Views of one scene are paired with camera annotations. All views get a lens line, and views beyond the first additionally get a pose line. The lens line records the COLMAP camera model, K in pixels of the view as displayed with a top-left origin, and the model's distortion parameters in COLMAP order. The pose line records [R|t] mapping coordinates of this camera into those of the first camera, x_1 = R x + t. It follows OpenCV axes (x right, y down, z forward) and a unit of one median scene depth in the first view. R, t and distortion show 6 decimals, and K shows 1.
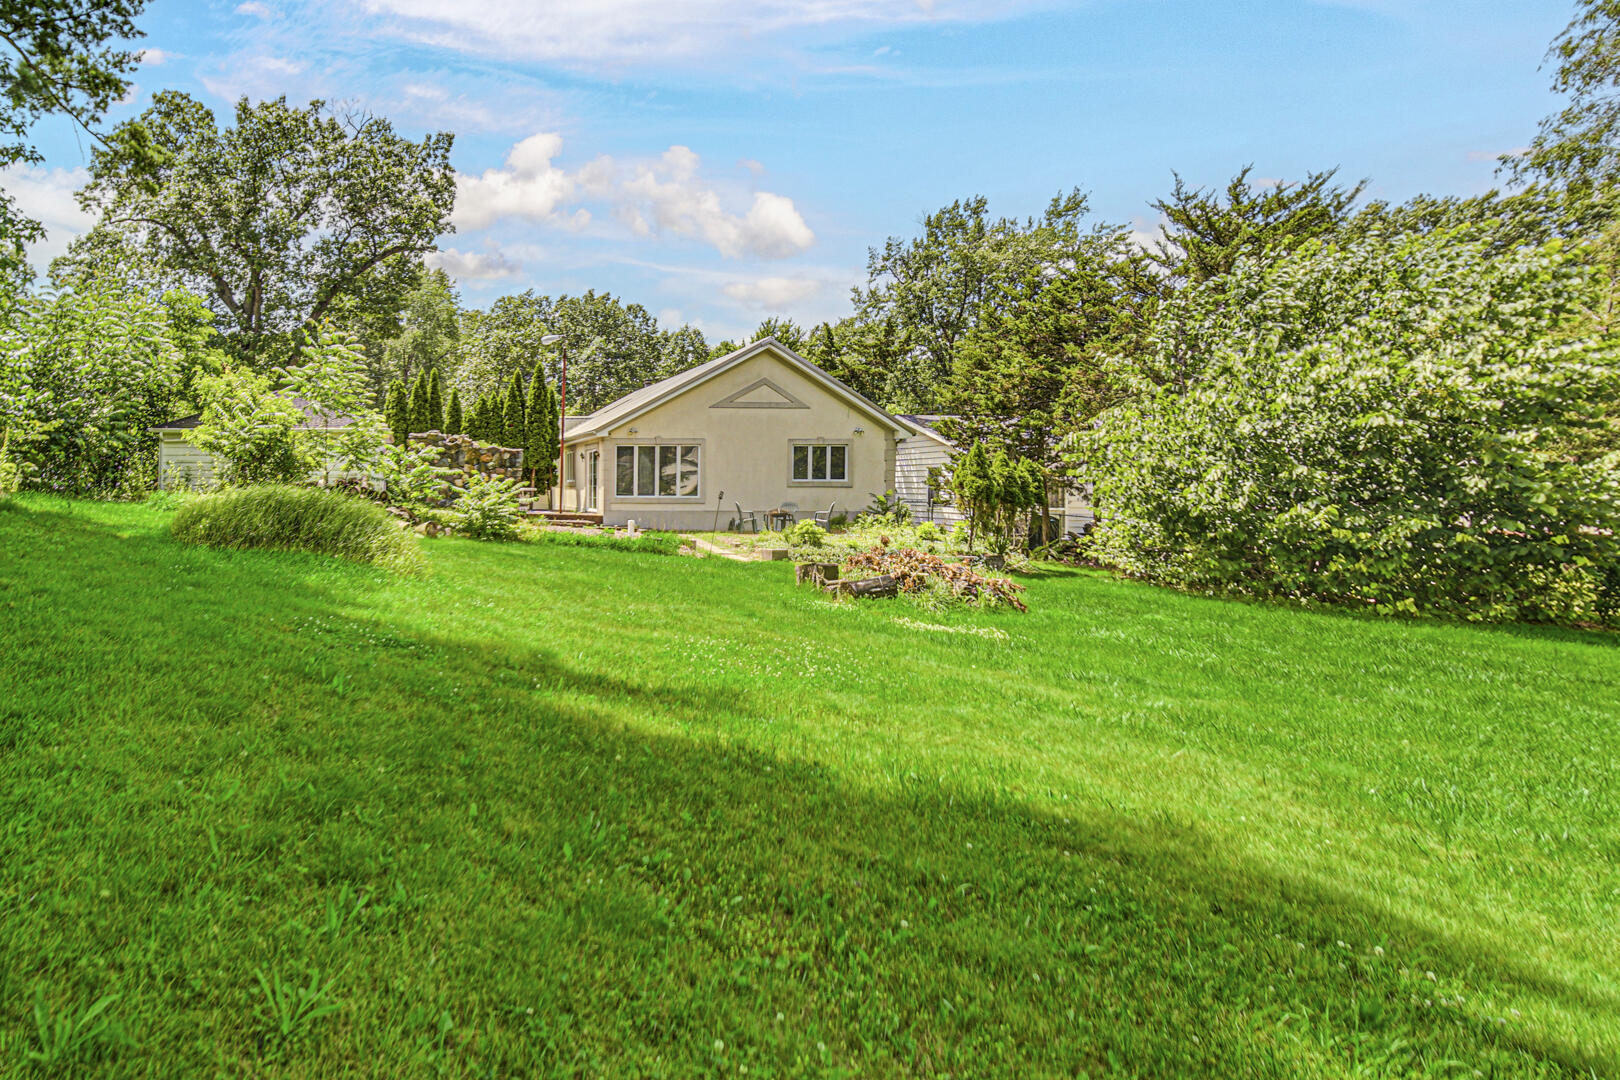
lens RADIAL K [[1192.4, 0, 810.0], [0, 1192.4, 540.0], [0, 0, 1]] dist [0.001985, 0.001700]
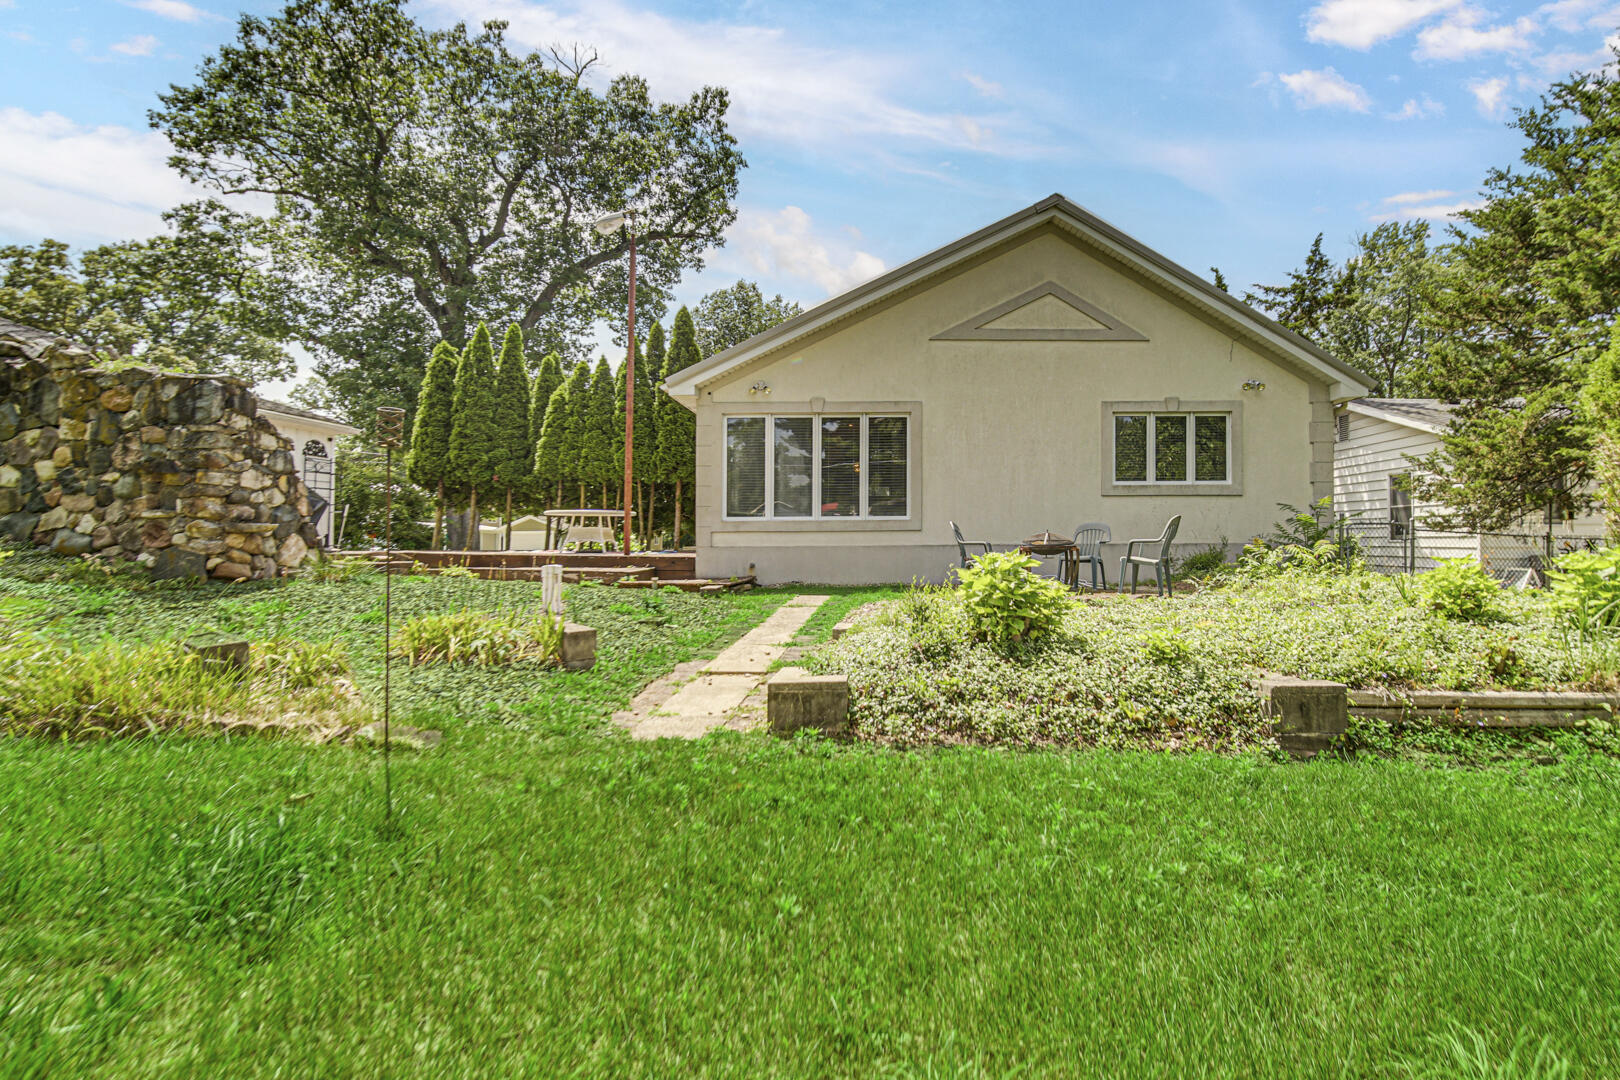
lens RADIAL K [[1192.4, 0, 810.0], [0, 1192.4, 540.0], [0, 0, 1]] dist [0.001985, 0.001700]
pose [[0.942225, -0.020130, -0.334376, 0.032391], [0.007100, 0.999169, -0.040146, -0.006319], [0.334906, 0.035452, 0.941584, 0.474965]]
